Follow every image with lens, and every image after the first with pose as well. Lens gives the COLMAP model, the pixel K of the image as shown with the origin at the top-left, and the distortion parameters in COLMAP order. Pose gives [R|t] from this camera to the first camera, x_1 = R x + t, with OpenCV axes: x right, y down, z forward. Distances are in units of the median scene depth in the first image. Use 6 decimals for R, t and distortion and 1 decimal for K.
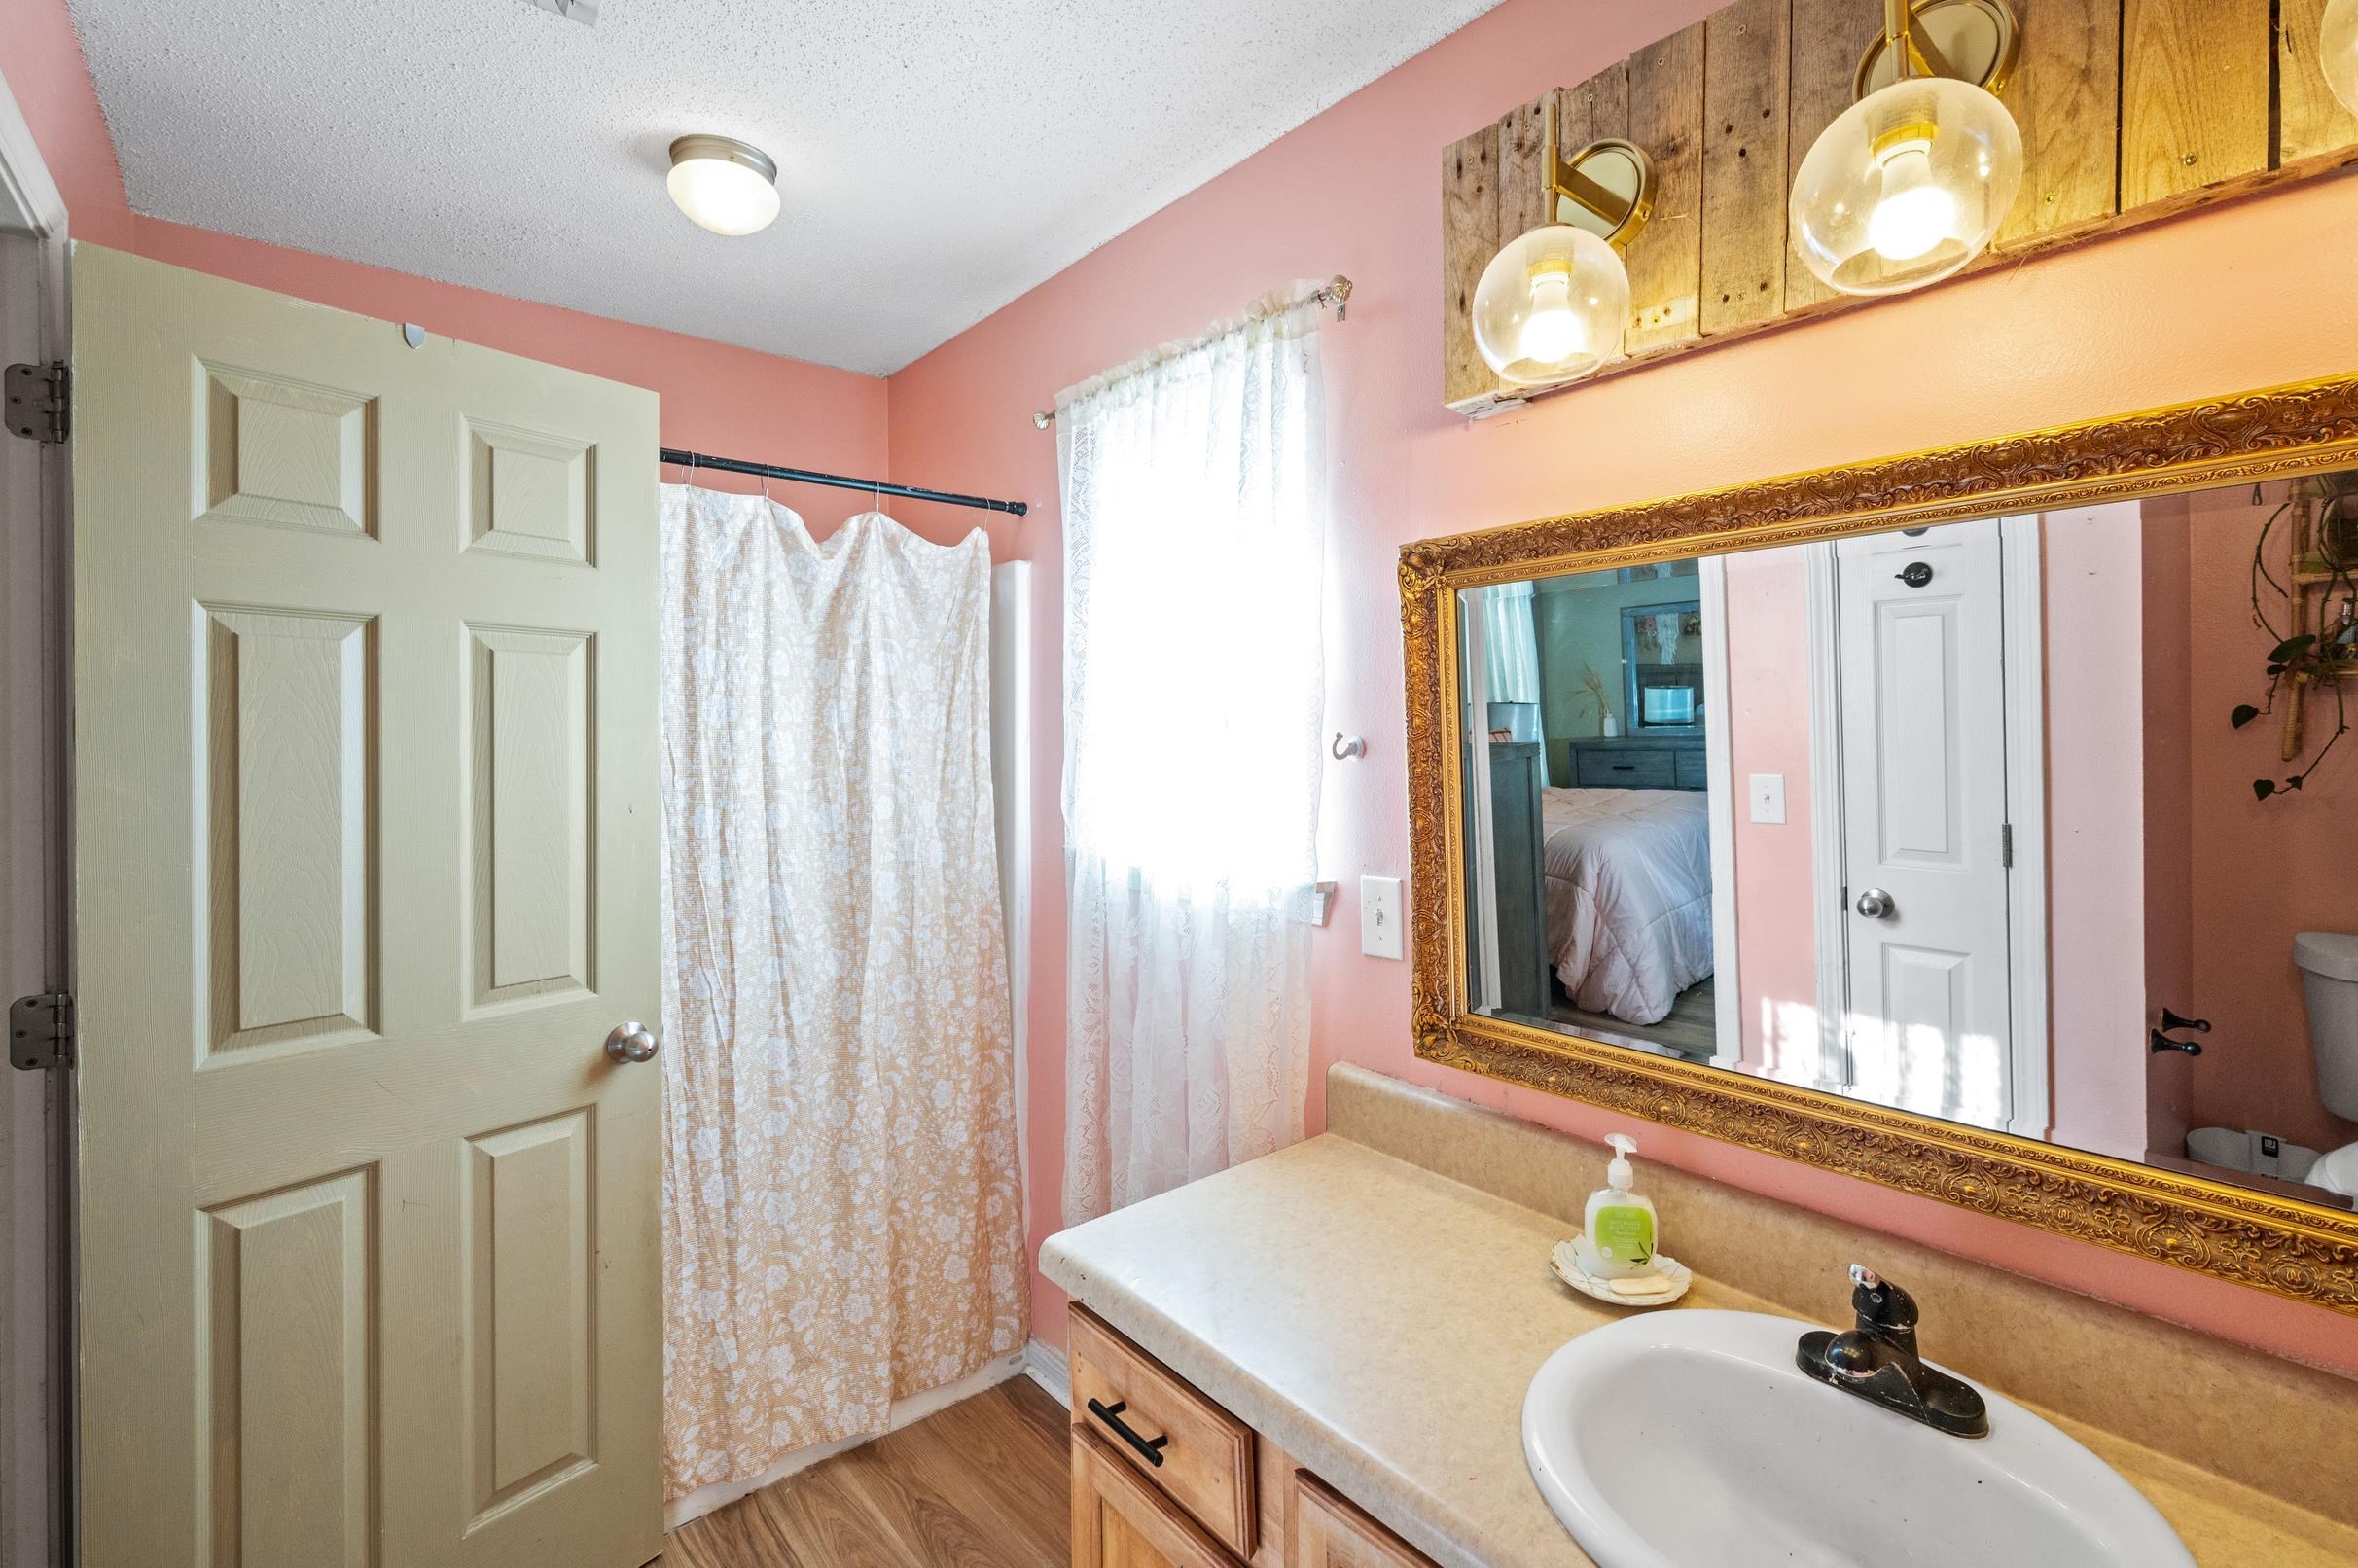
lens RADIAL K [[984.2, 0, 1197.1], [0, 984.2, 776.9], [0, 0, 1]] dist [-0.000906, -0.000152]
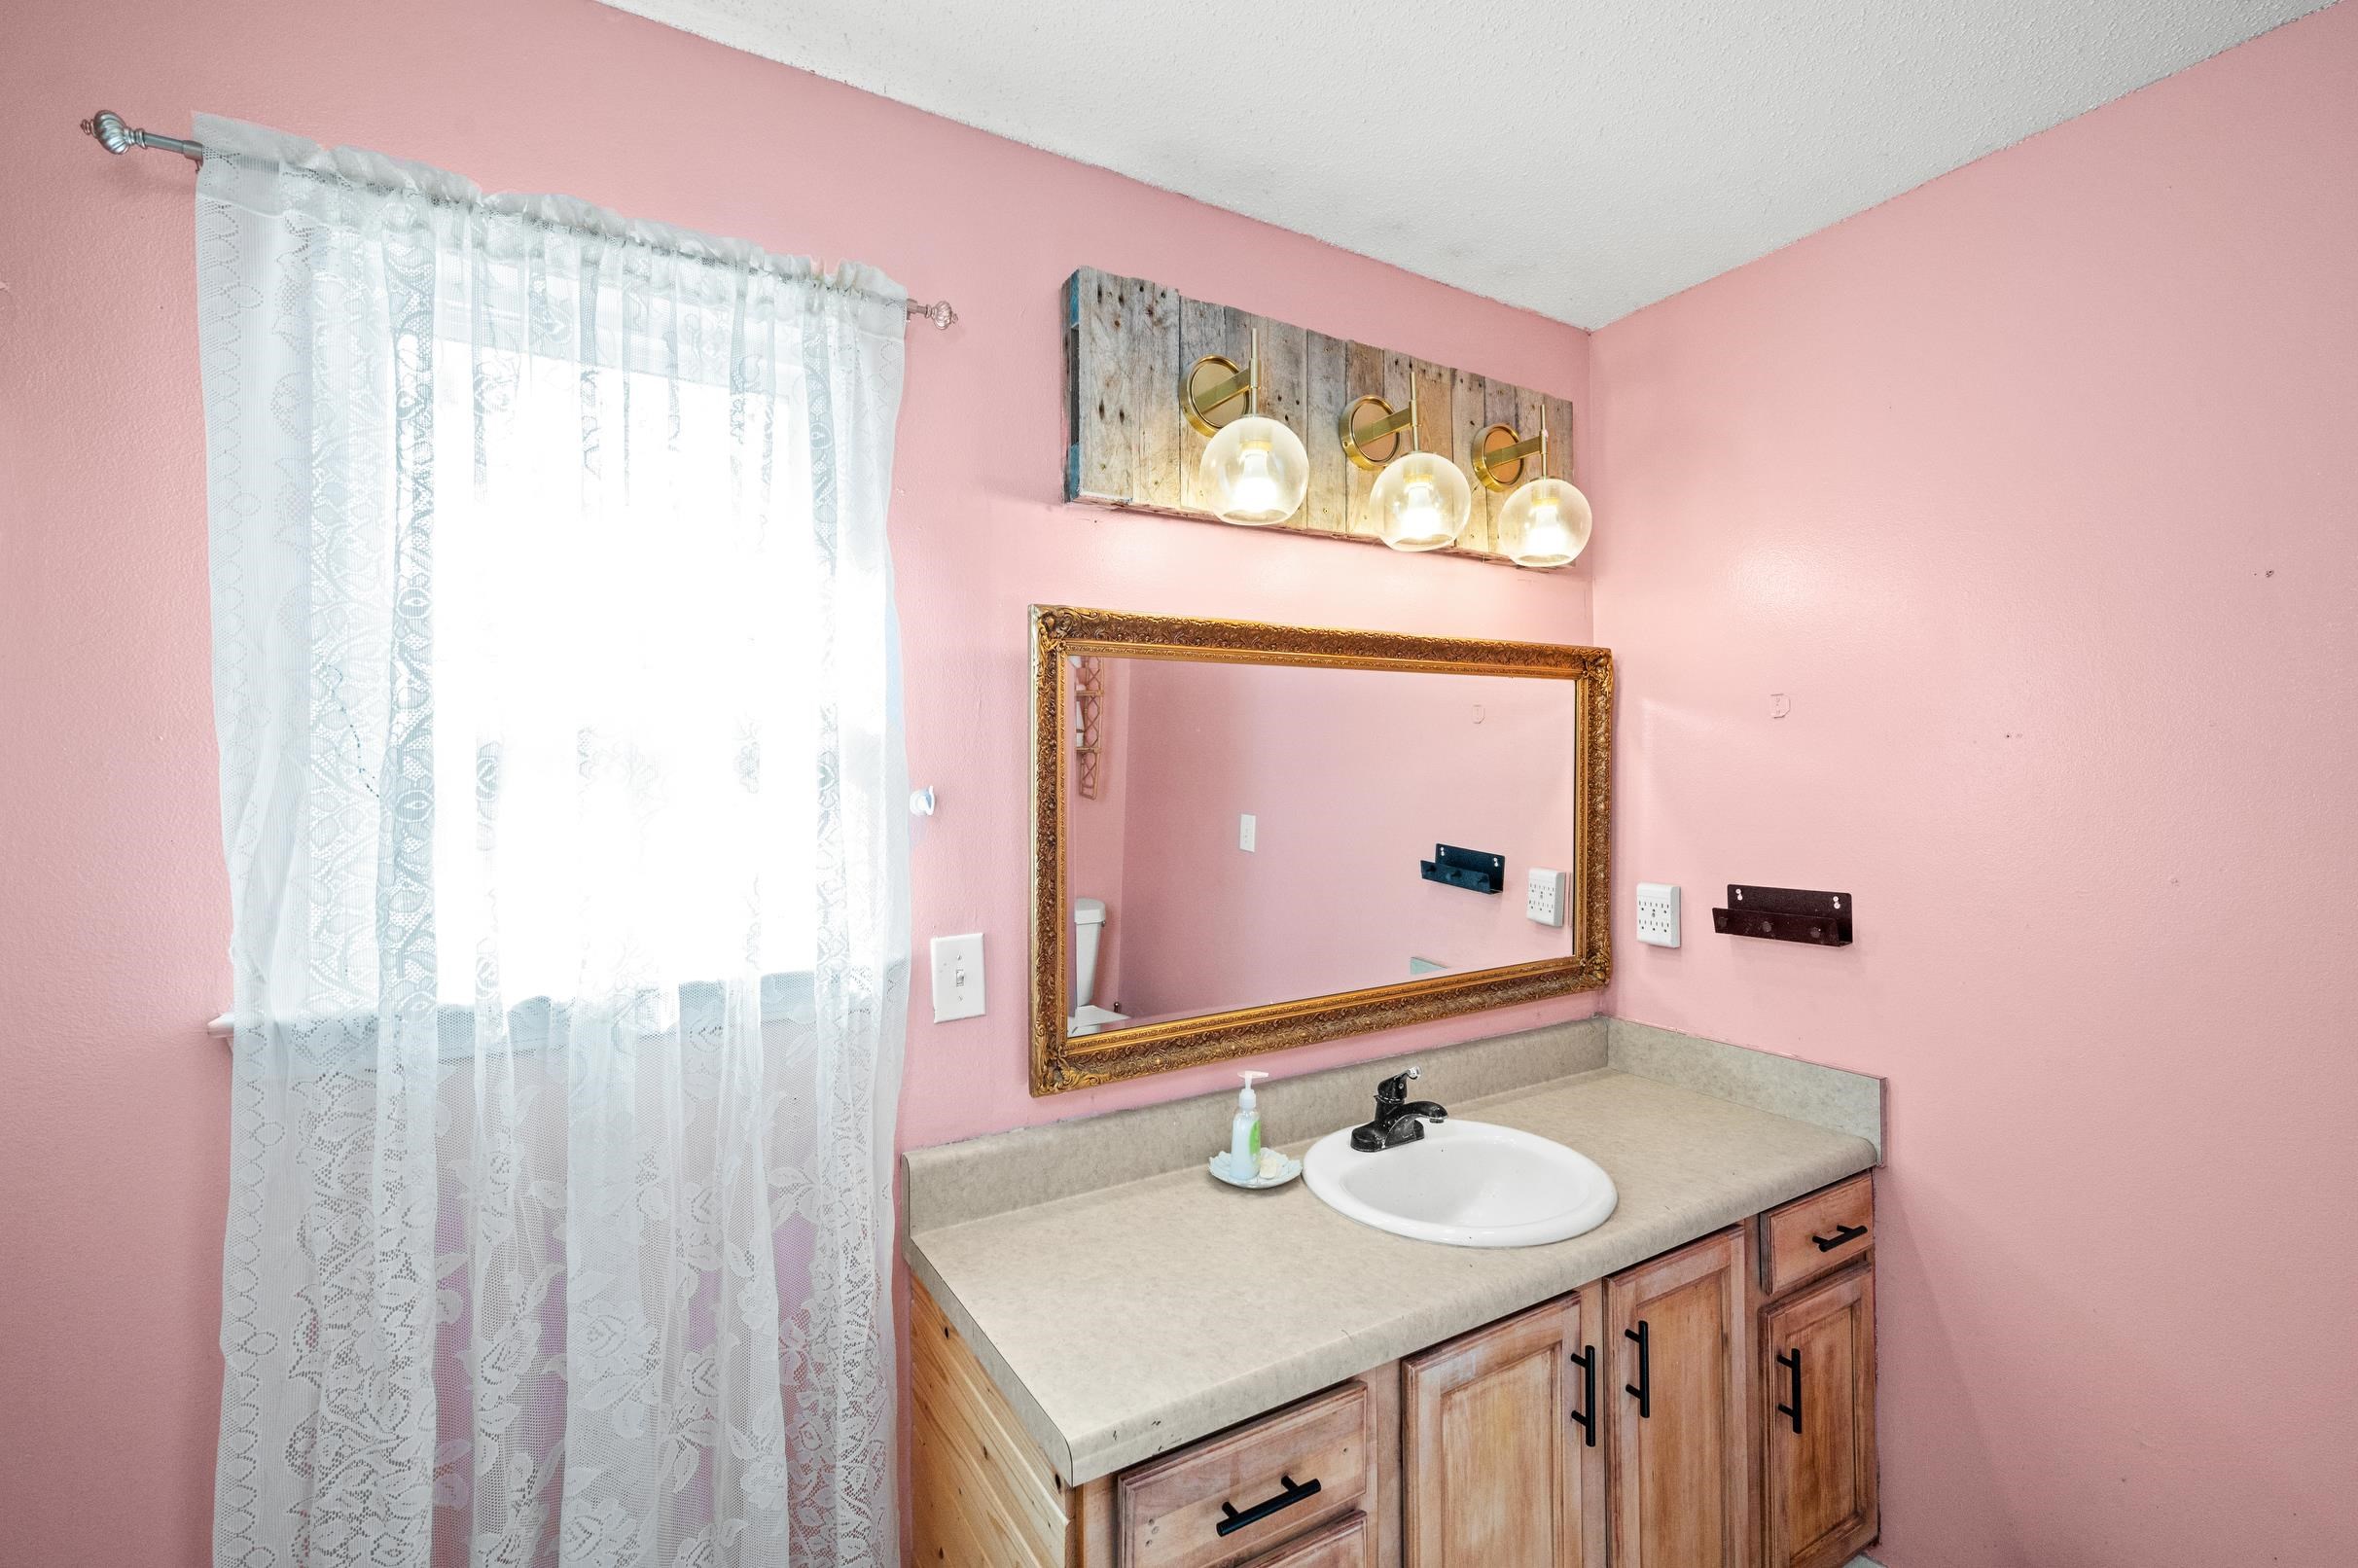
lens RADIAL K [[984.2, 0, 1197.1], [0, 984.2, 776.9], [0, 0, 1]] dist [-0.000906, -0.000152]
pose [[0.210364, -0.007694, 0.977593, -0.851624], [0.050621, 0.998713, -0.003033, -0.045147], [-0.976312, 0.050125, 0.210483, 0.684048]]
